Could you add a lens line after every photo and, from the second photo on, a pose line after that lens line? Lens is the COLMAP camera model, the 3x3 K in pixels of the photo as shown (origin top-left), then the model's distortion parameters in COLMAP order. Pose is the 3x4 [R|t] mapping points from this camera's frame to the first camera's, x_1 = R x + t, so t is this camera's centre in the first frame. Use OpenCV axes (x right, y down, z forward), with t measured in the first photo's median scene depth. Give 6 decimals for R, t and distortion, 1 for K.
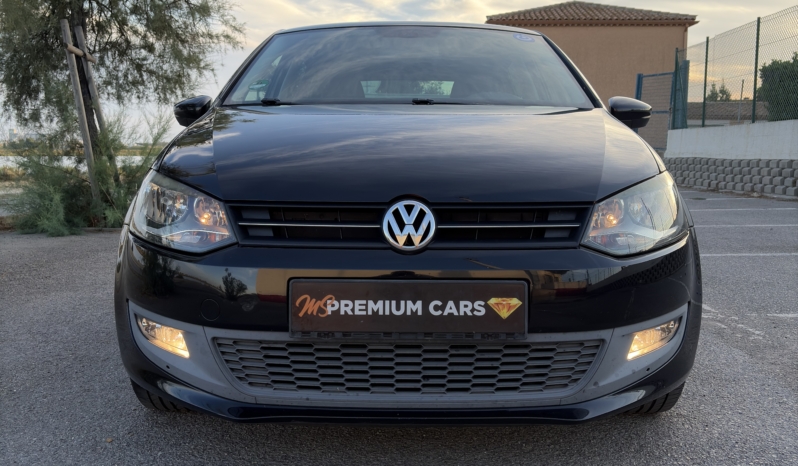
lens RADIAL K [[836.4, 0, 399.0], [0, 836.4, 233.0], [0, 0, 1]] dist [0.016796, 0.006021]
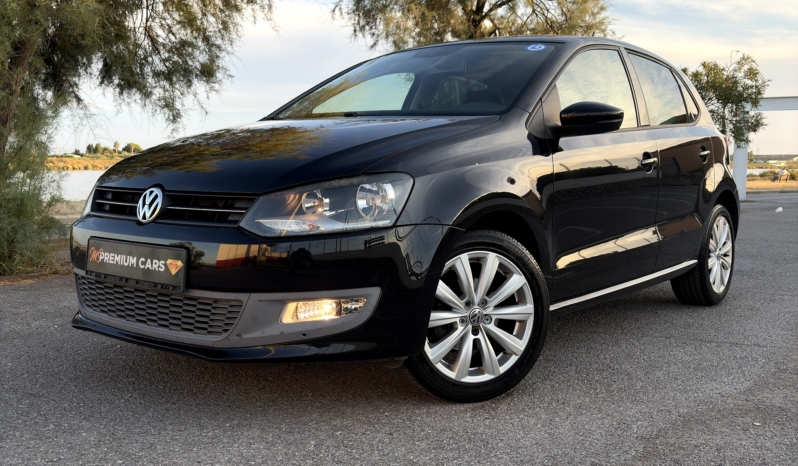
lens RADIAL K [[836.4, 0, 399.0], [0, 836.4, 233.0], [0, 0, 1]] dist [0.016796, 0.006021]
pose [[0.789838, 0.061707, -0.610203, 1.241079], [-0.069789, 0.997506, 0.010539, -0.006070], [0.609331, 0.034261, 0.792175, 0.140260]]
